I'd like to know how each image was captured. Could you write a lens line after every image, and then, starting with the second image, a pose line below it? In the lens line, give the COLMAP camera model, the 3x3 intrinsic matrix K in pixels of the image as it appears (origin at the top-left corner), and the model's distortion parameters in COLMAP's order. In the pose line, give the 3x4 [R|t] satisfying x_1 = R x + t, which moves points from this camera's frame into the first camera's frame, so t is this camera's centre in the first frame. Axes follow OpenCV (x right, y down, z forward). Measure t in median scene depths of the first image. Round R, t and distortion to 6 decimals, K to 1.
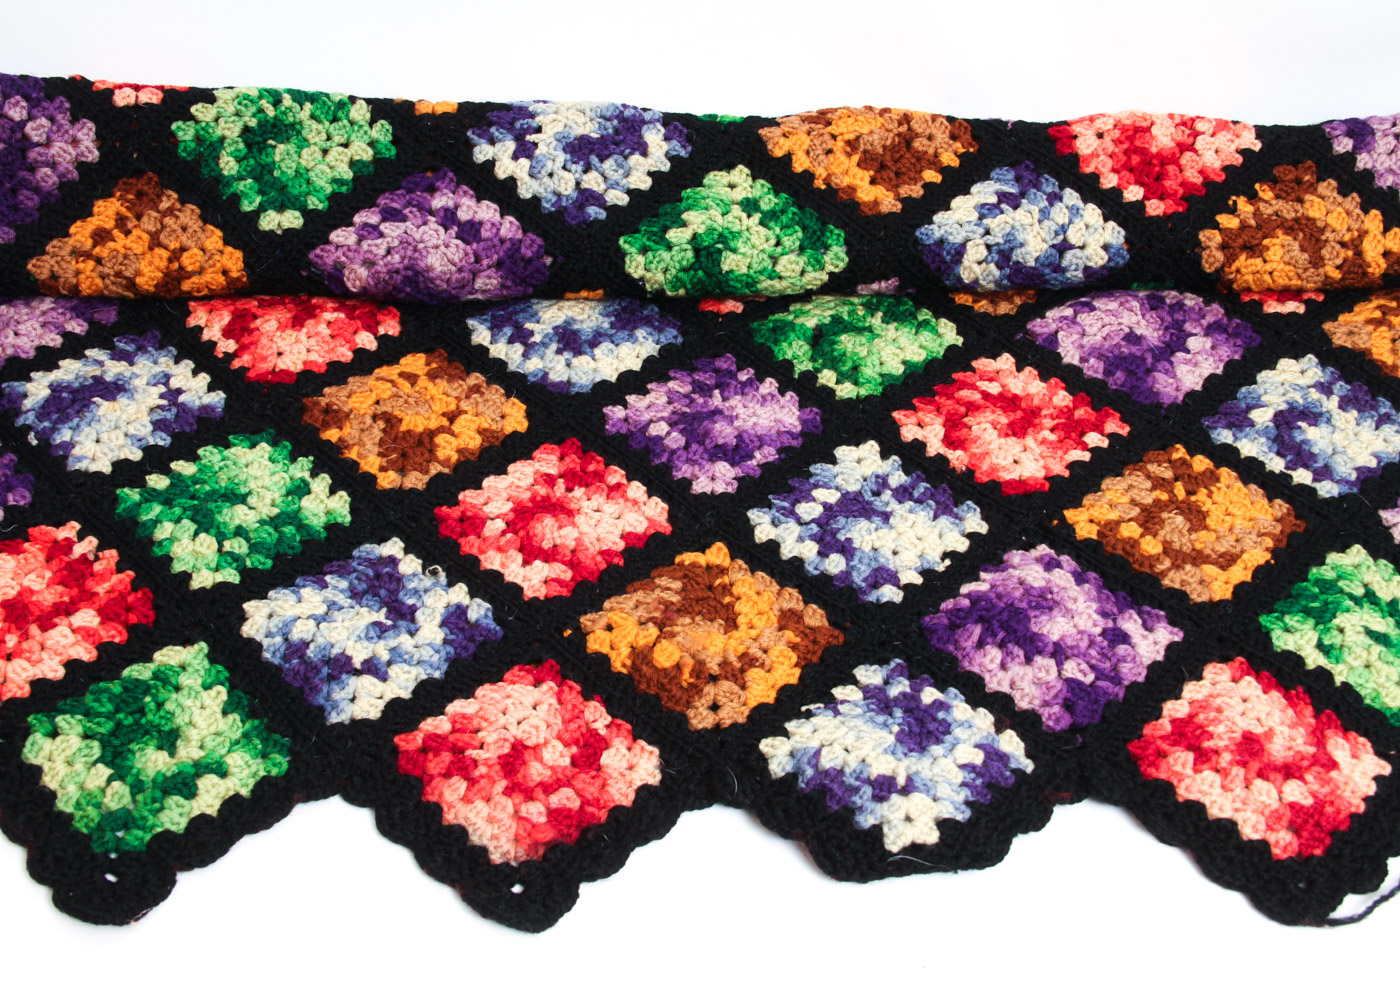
lens RADIAL K [[1971.6, 0, 700.0], [0, 1971.6, 500.0], [0, 0, 1]] dist [-0.014990, 0.264875]
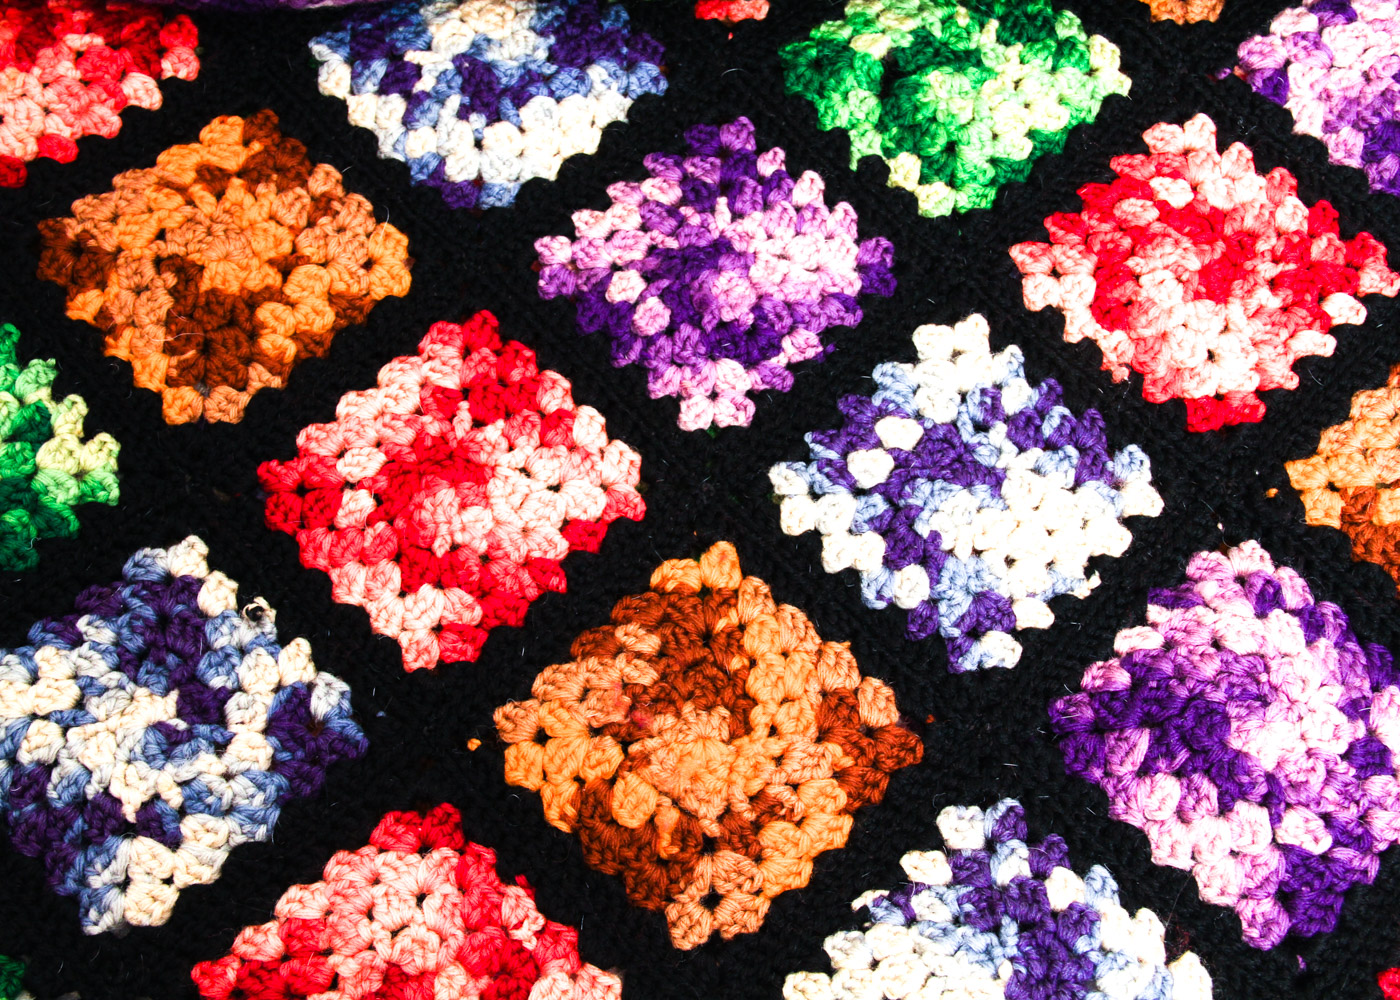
lens RADIAL K [[1971.6, 0, 700.0], [0, 1971.6, 500.0], [0, 0, 1]] dist [-0.014990, 0.264875]
pose [[0.999968, 0.006434, -0.004677, 0.005294], [-0.003966, 0.912991, 0.407960, -0.233869], [0.006894, -0.407928, 0.912988, 0.435736]]
